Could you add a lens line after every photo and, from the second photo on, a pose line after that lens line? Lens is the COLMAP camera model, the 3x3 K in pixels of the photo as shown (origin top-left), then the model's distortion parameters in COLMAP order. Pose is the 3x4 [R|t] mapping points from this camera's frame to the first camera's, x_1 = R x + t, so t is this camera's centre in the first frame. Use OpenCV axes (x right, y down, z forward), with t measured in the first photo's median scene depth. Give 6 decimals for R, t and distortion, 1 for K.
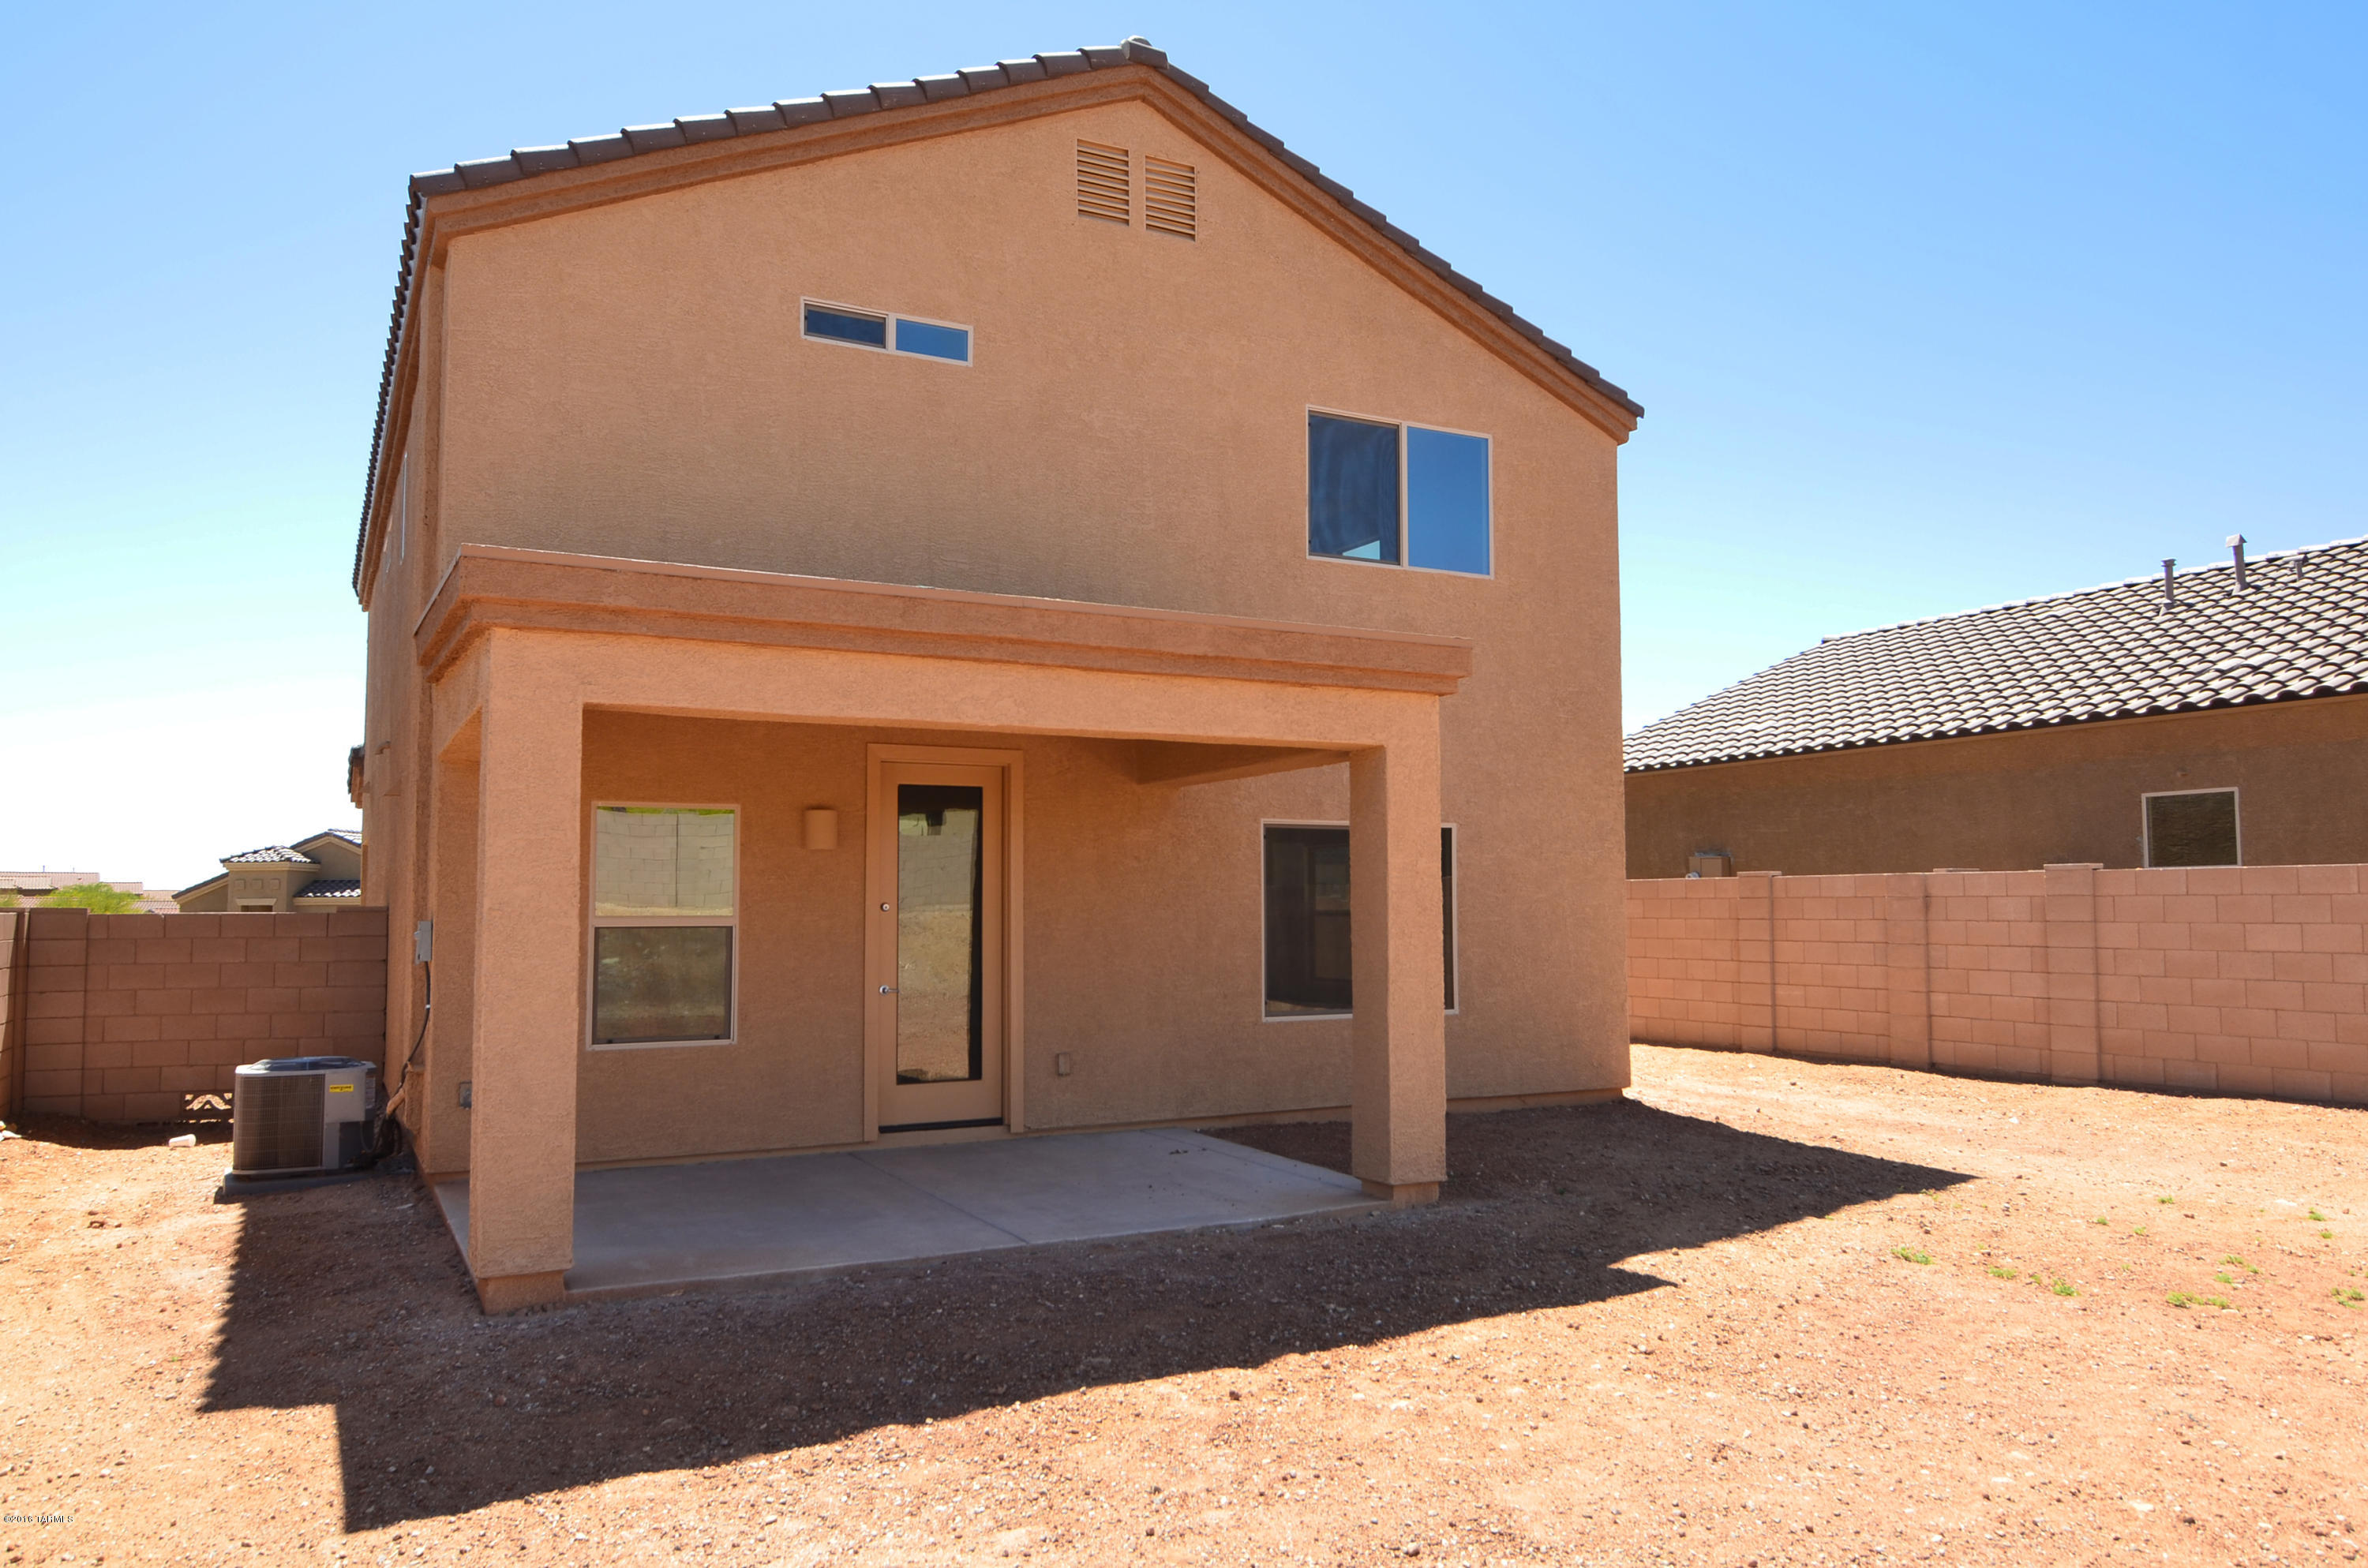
lens RADIAL K [[1628.4, 0, 1184.0], [0, 1628.4, 784.0], [0, 0, 1]] dist [0.000706, 0.000683]
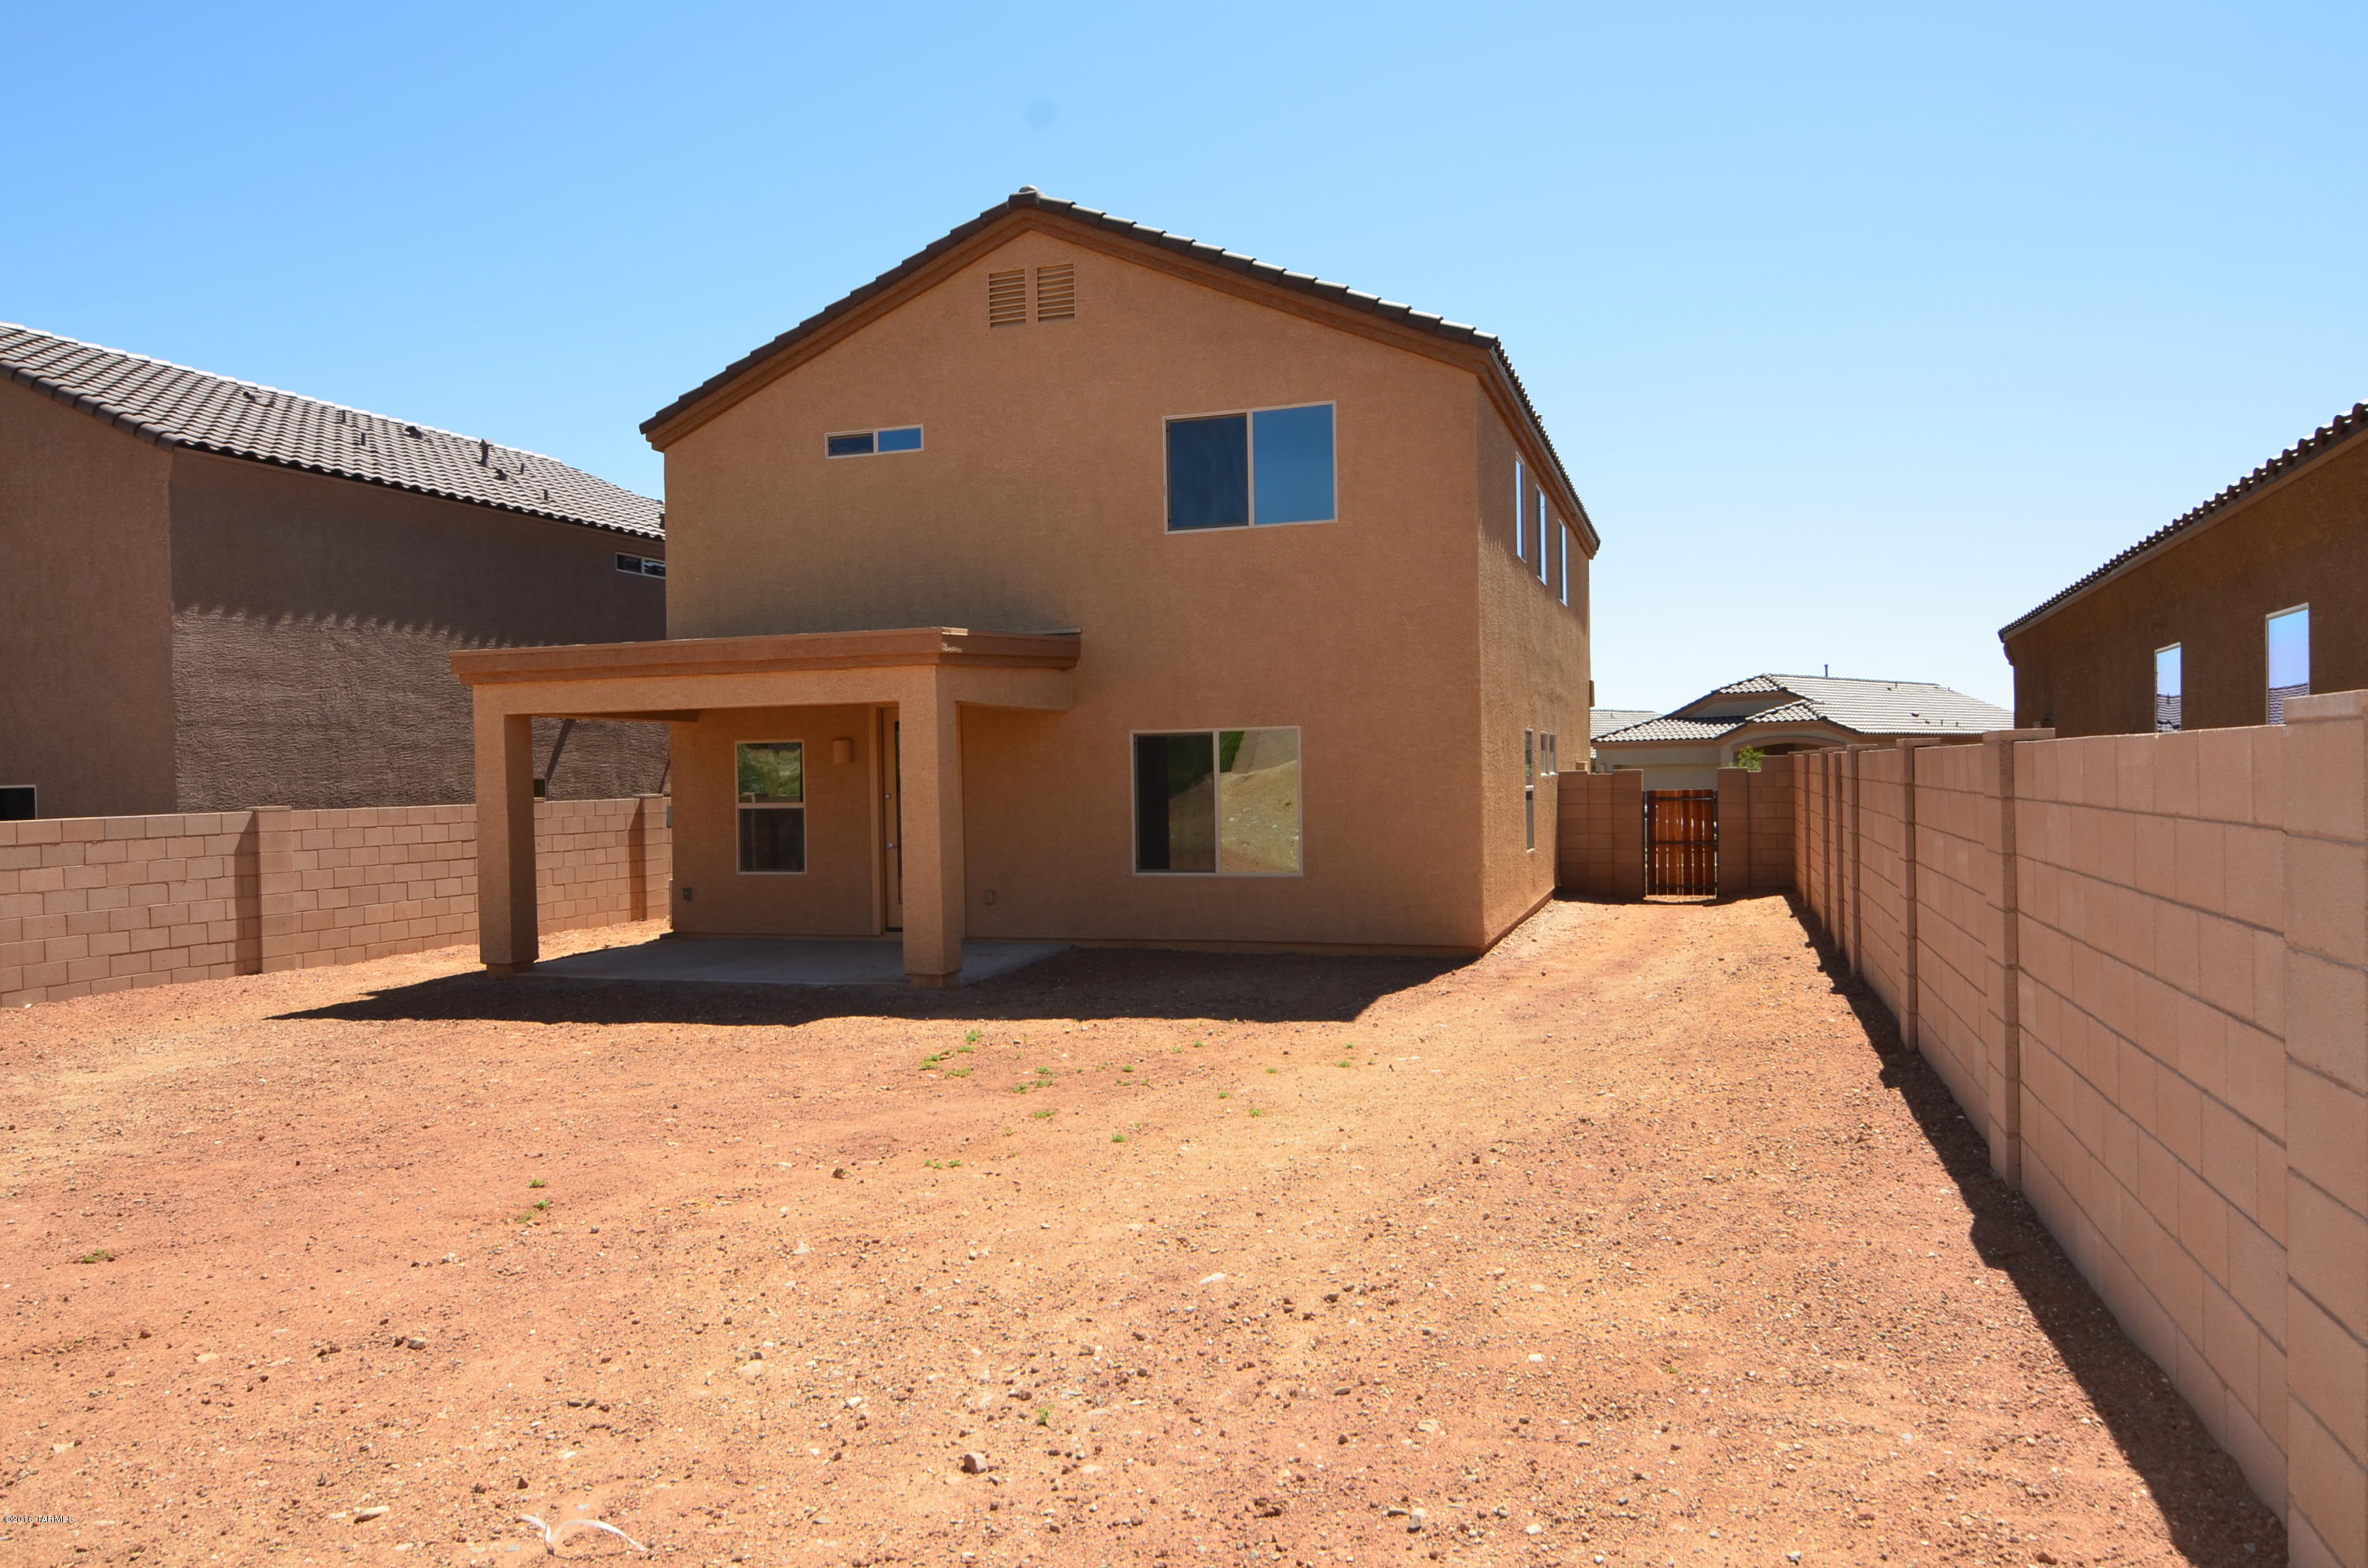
lens RADIAL K [[1628.4, 0, 1184.0], [0, 1628.4, 784.0], [0, 0, 1]] dist [0.000706, 0.000683]
pose [[0.693257, -0.005569, -0.720669, 1.090730], [0.070521, 0.995696, 0.060144, -0.013755], [0.717232, -0.092517, 0.690665, 0.068147]]
